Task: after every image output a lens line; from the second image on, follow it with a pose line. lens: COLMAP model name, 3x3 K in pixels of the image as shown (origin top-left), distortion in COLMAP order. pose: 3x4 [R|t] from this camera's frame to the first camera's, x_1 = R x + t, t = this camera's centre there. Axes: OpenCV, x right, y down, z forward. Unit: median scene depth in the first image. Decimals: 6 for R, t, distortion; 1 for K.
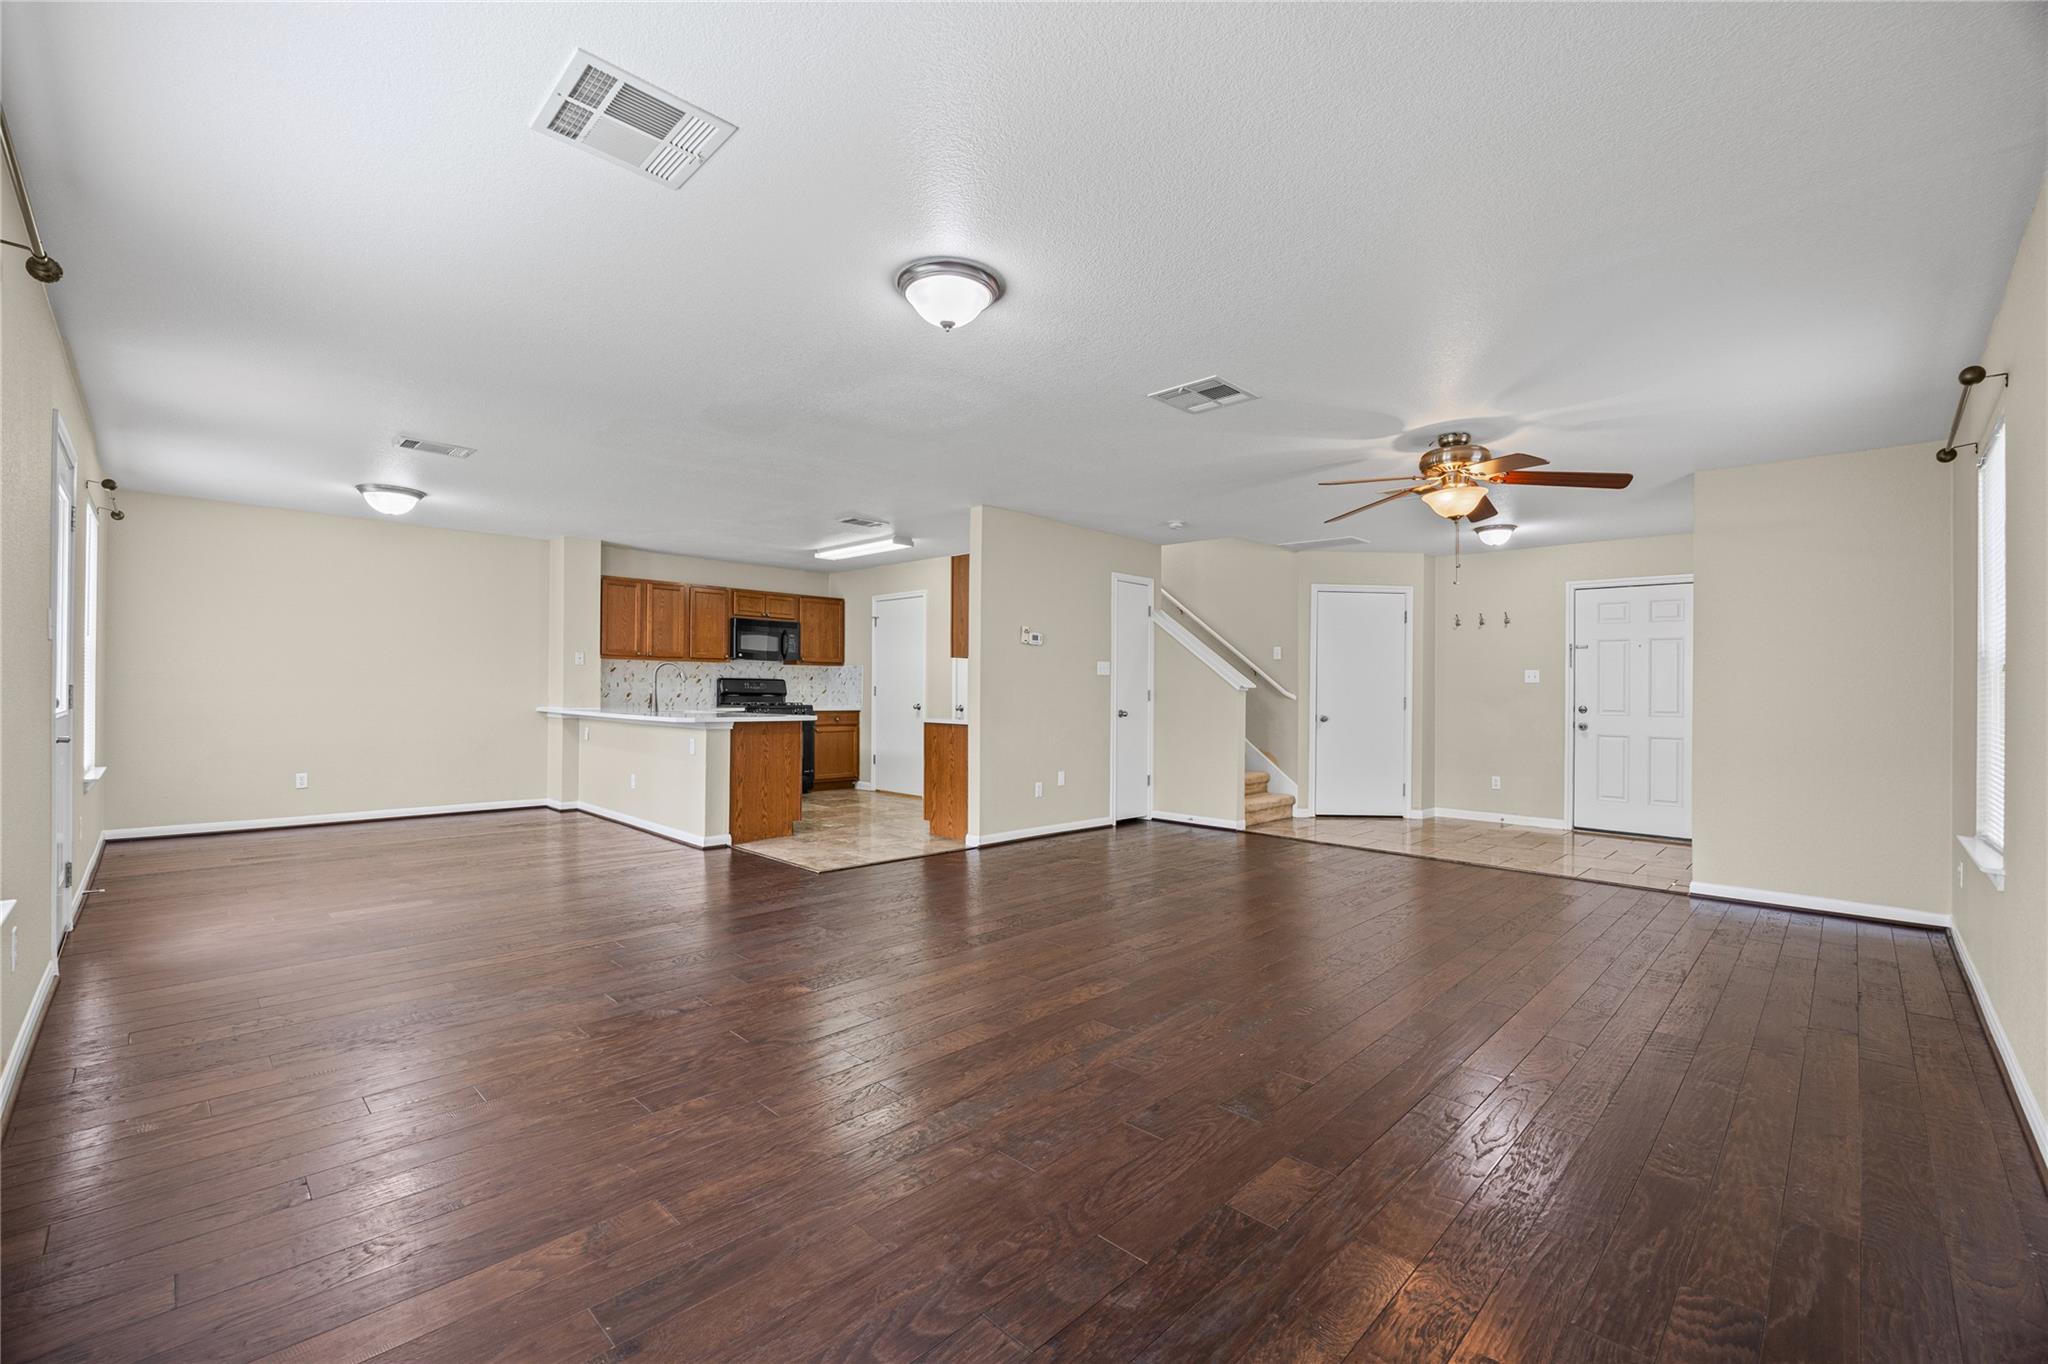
lens RADIAL K [[872.2, 0, 1026.6], [0, 872.2, 690.3], [0, 0, 1]] dist [0.000940, 0.000013]
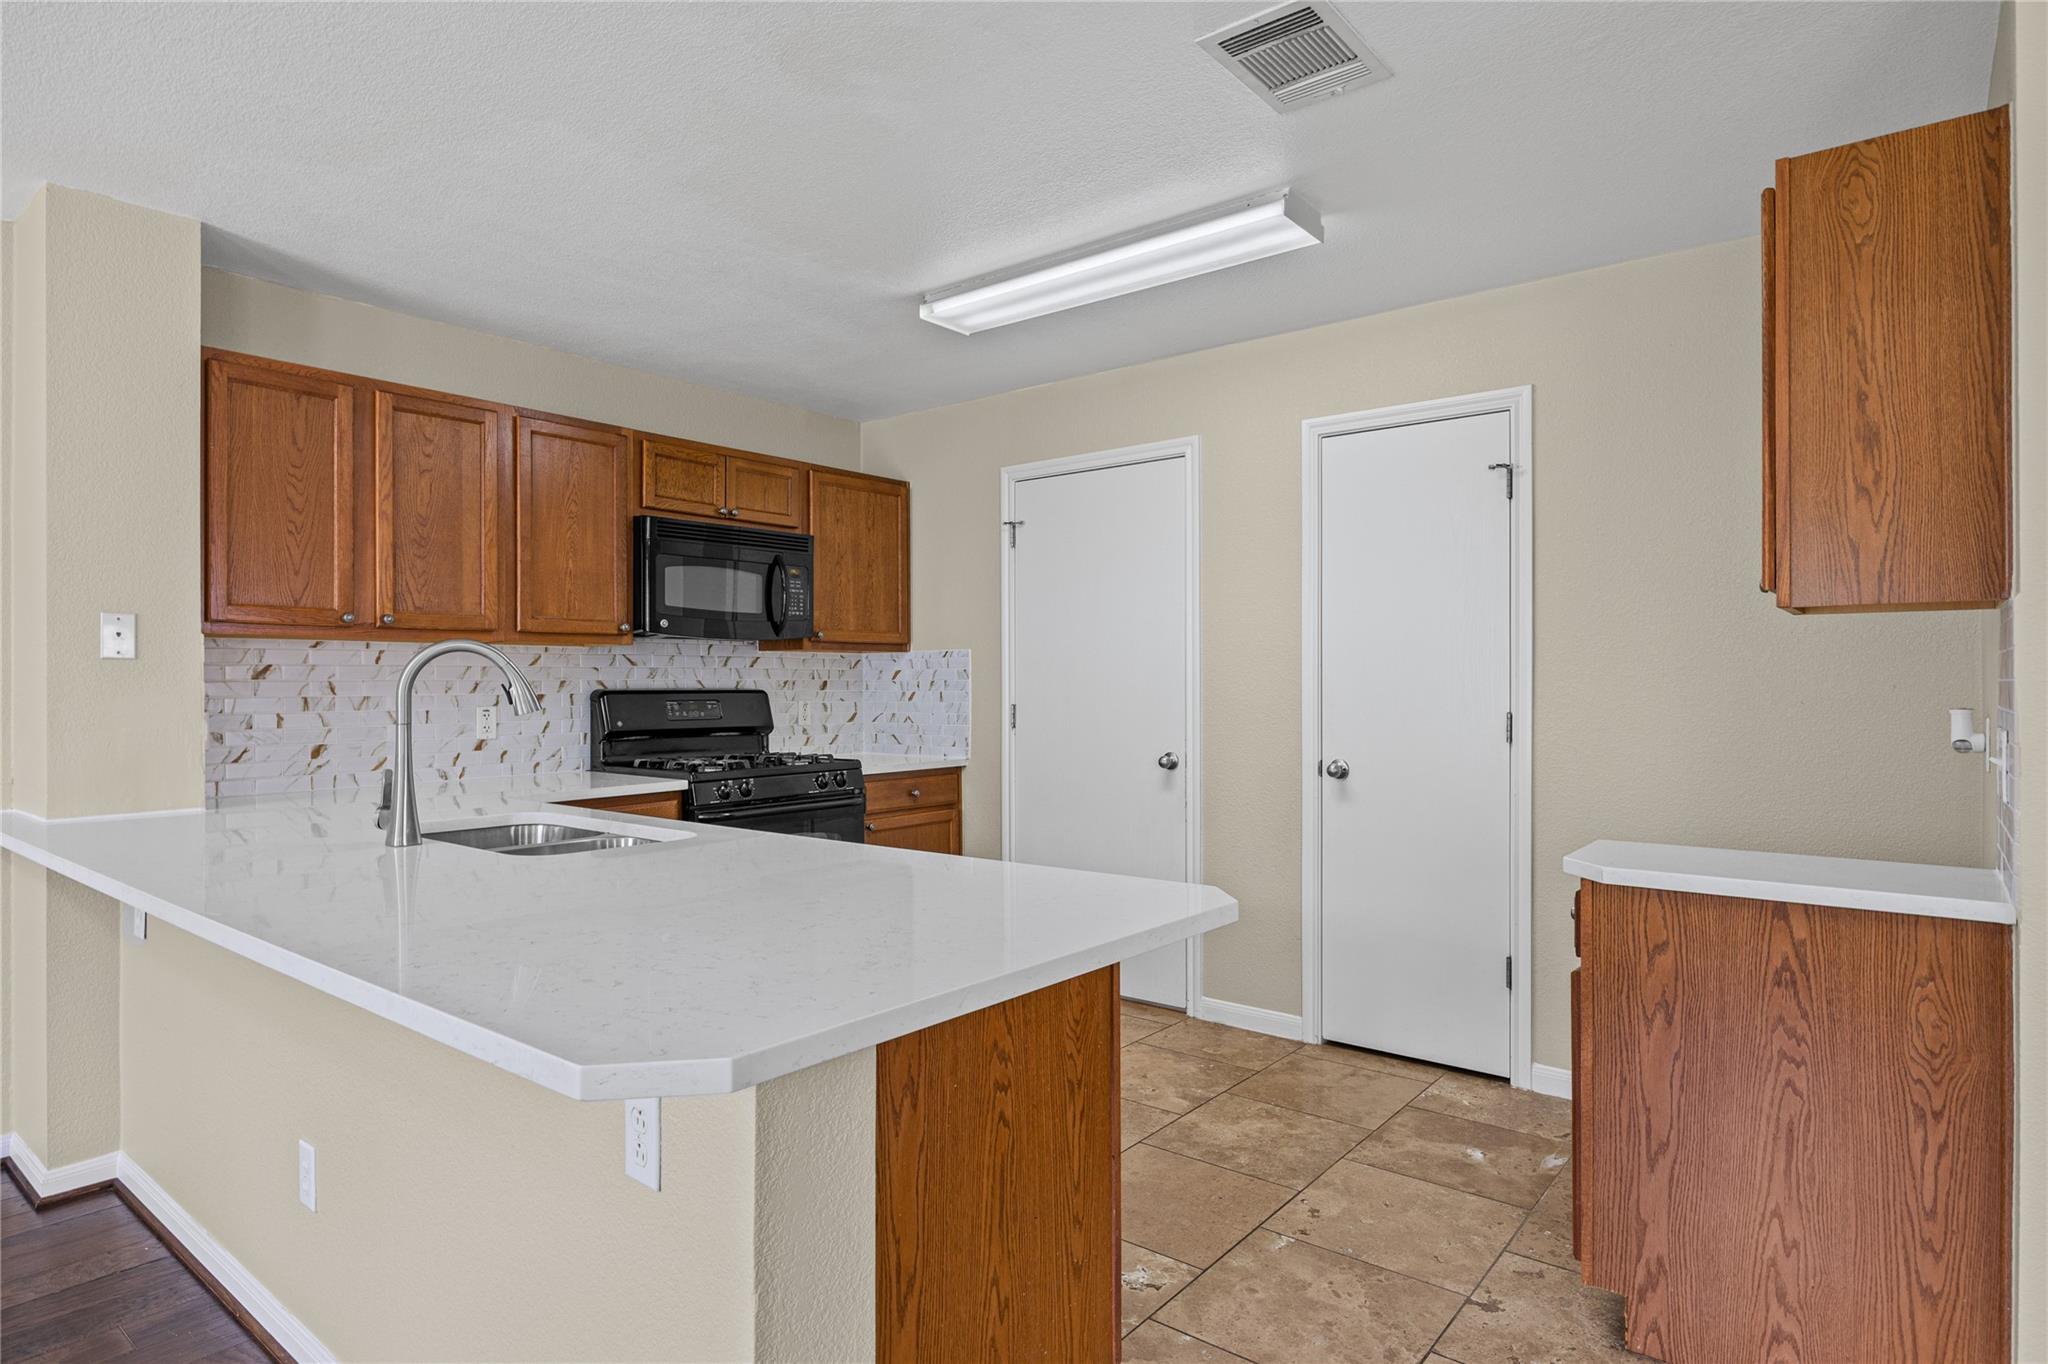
lens RADIAL K [[1109.3, 0, 1022.3], [0, 1109.3, 680.8], [0, 0, 1]] dist [-0.003090, -0.000412]
pose [[0.994282, -0.014465, 0.105799, -0.225565], [0.014558, 0.999894, -0.000099, -0.015278], [-0.105786, 0.001639, 0.994388, 0.529162]]
